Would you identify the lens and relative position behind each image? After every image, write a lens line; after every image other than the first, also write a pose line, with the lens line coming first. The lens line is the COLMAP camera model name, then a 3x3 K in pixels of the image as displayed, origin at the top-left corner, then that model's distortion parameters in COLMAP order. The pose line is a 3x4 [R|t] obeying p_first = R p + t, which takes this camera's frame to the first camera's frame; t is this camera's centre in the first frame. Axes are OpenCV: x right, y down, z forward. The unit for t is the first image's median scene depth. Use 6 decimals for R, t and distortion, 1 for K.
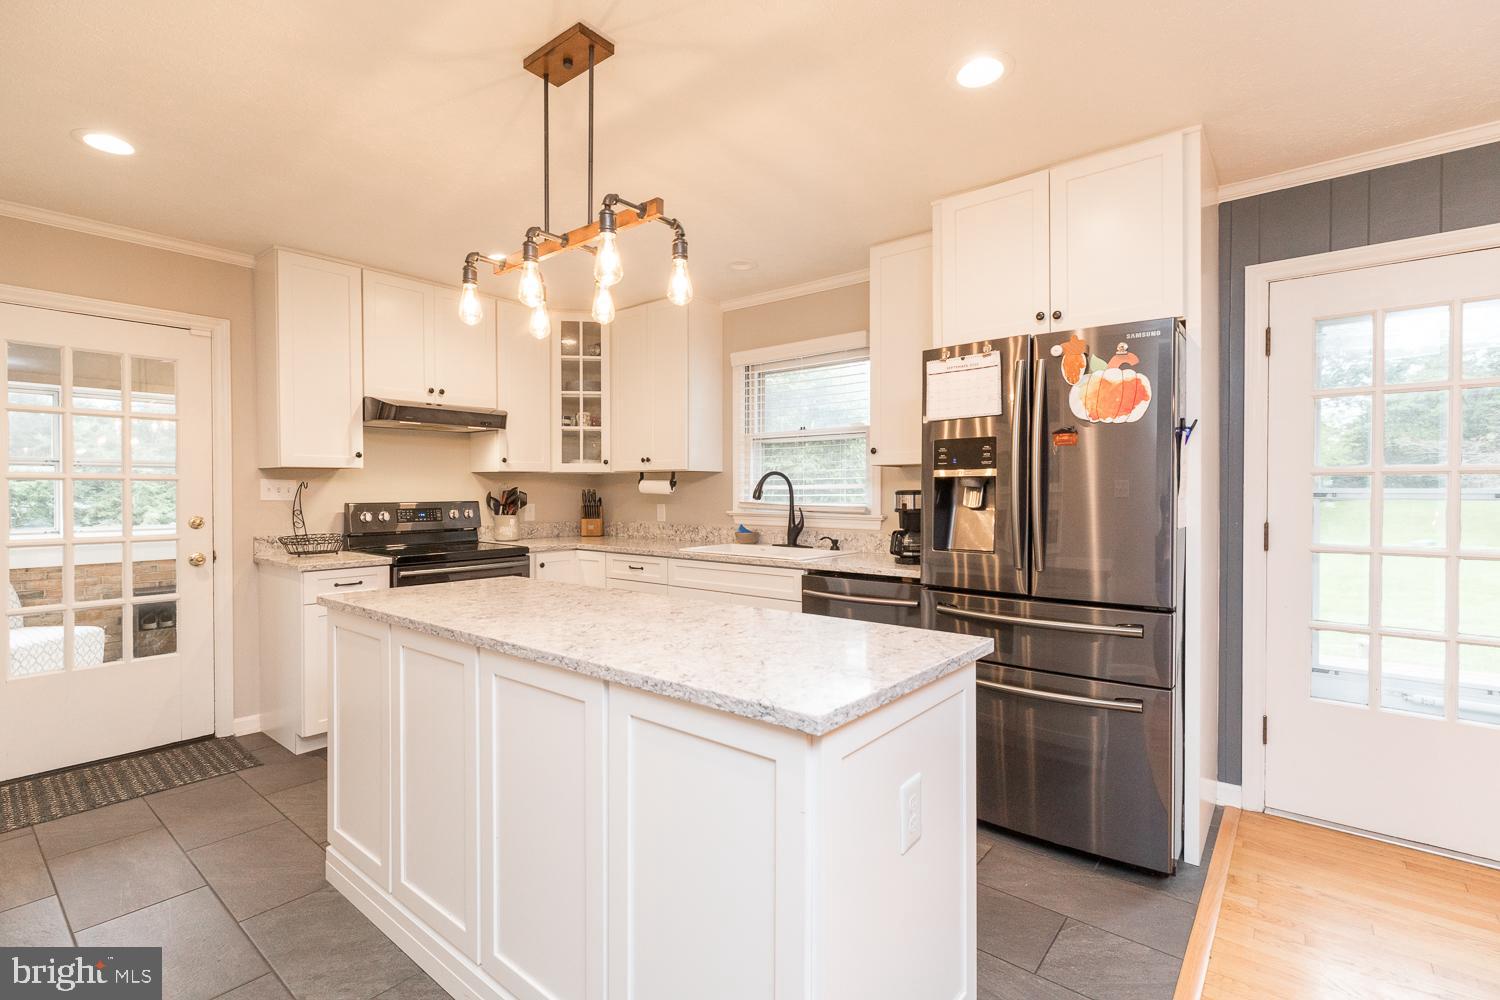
lens RADIAL K [[676.8, 0, 781.0], [0, 676.8, 494.4], [0, 0, 1]] dist [0.000703, -0.001612]
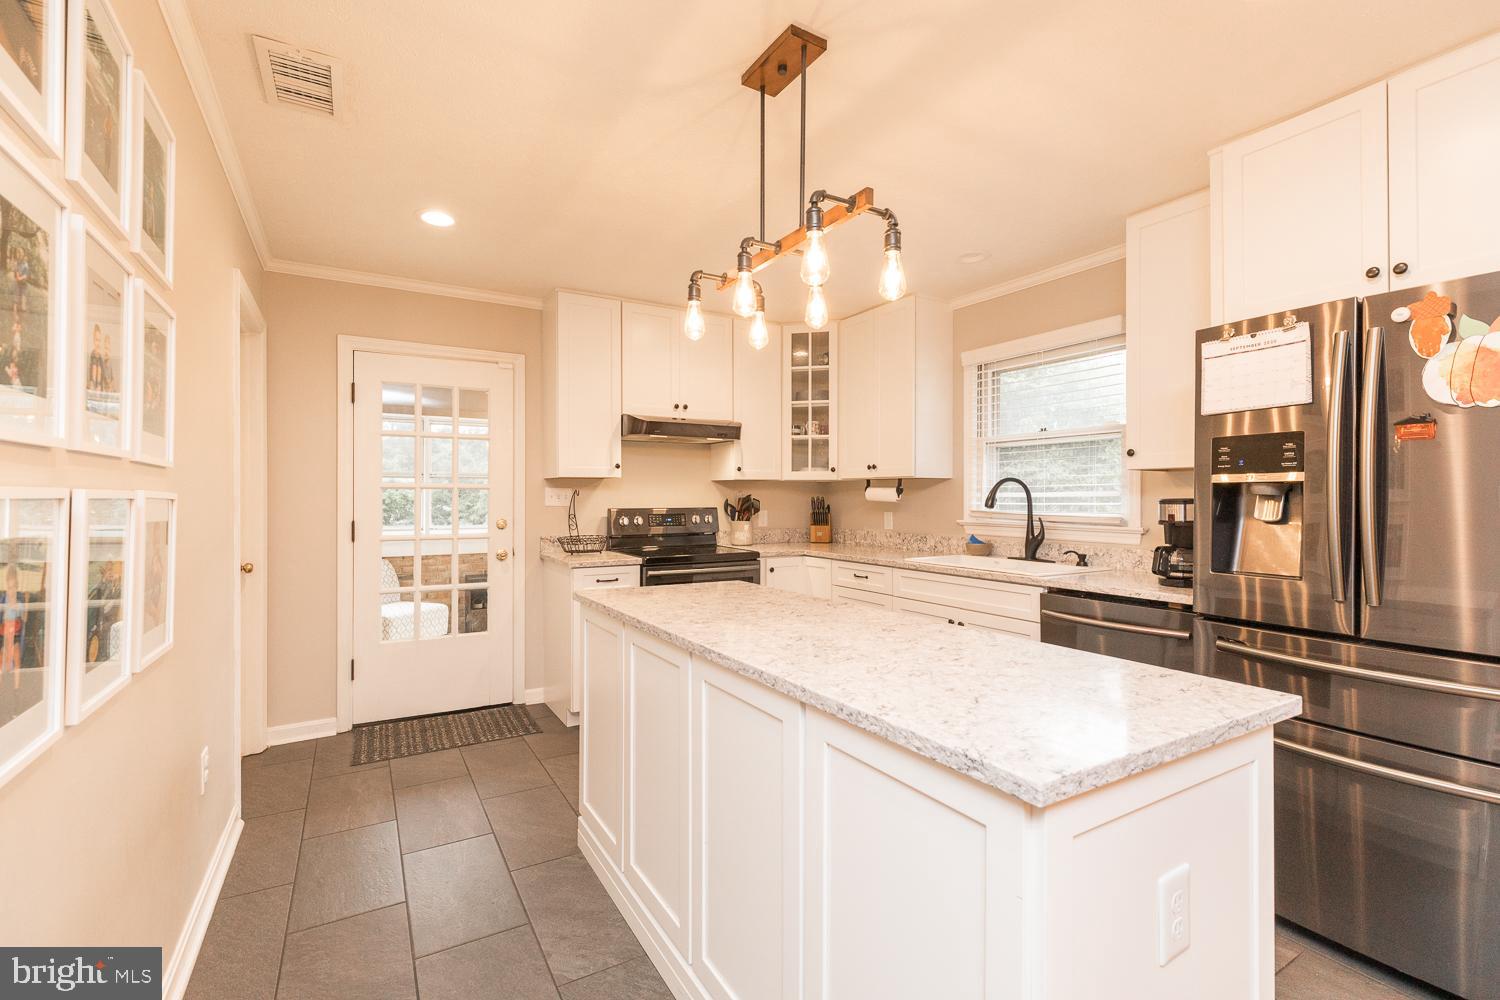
lens RADIAL K [[676.8, 0, 769.9], [0, 676.8, 495.8], [0, 0, 1]] dist [0.000703, -0.001612]
pose [[0.936410, 0.001389, -0.350905, 0.012215], [-0.004296, 0.999963, -0.007508, -0.001668], [0.350881, 0.008538, 0.936381, 0.043398]]
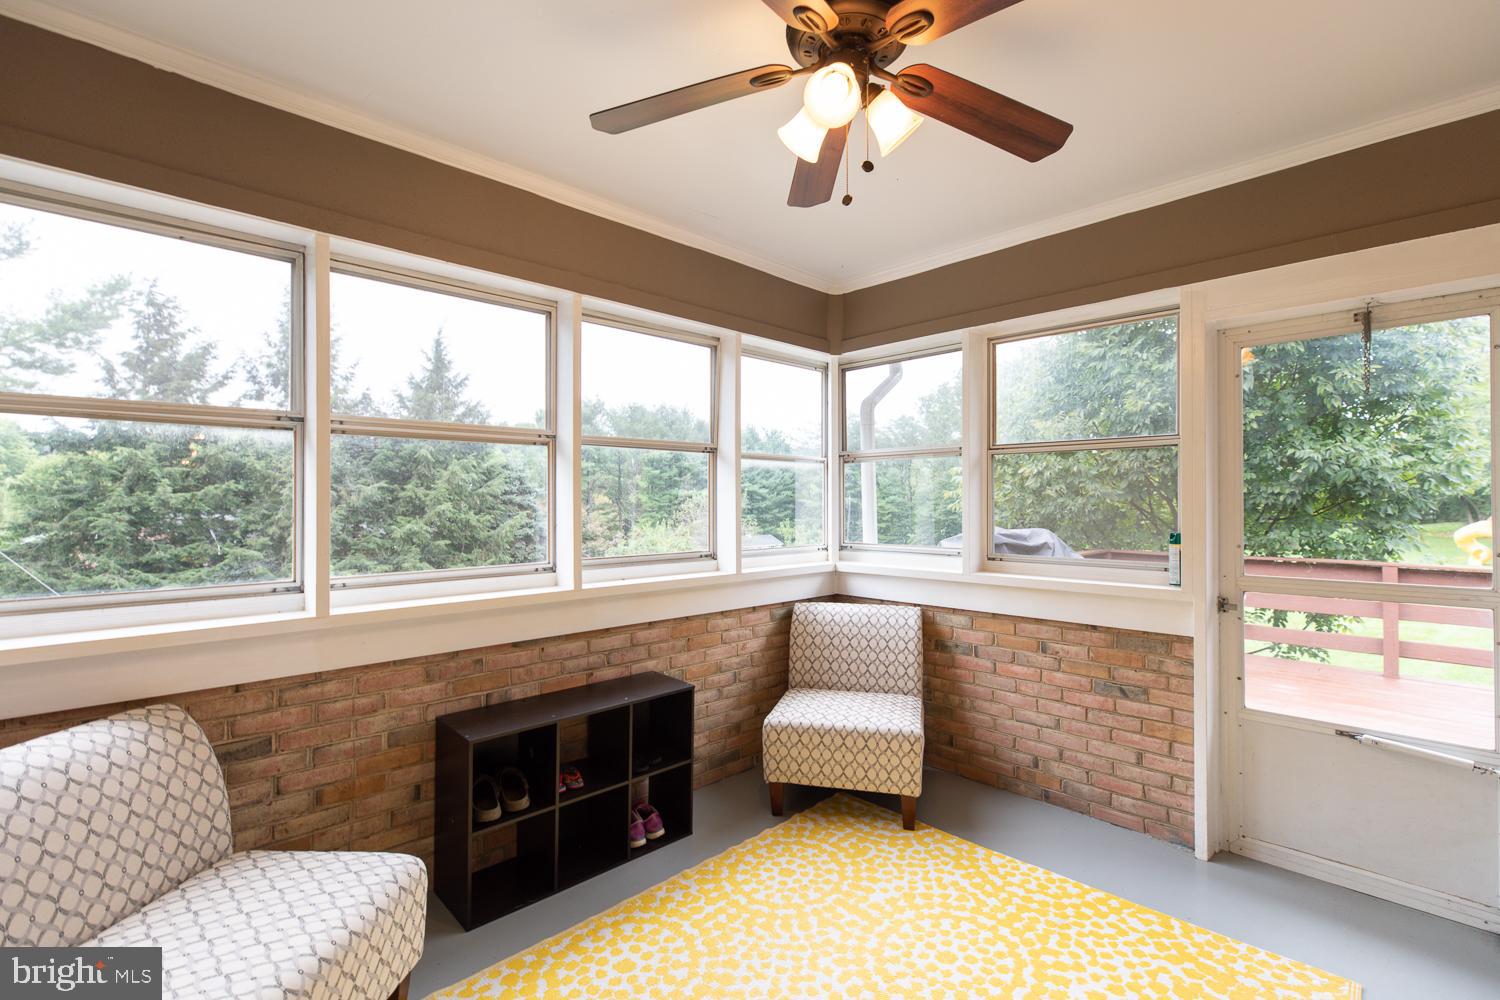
lens RADIAL K [[676.8, 0, 747.7], [0, 676.8, 501.3], [0, 0, 1]] dist [0.000703, -0.001612]
pose [[0.990374, 0.000575, -0.138418, -1.440887], [-0.002173, 0.999933, -0.011399, 0.014691], [0.138402, 0.011590, 0.990308, 1.221613]]
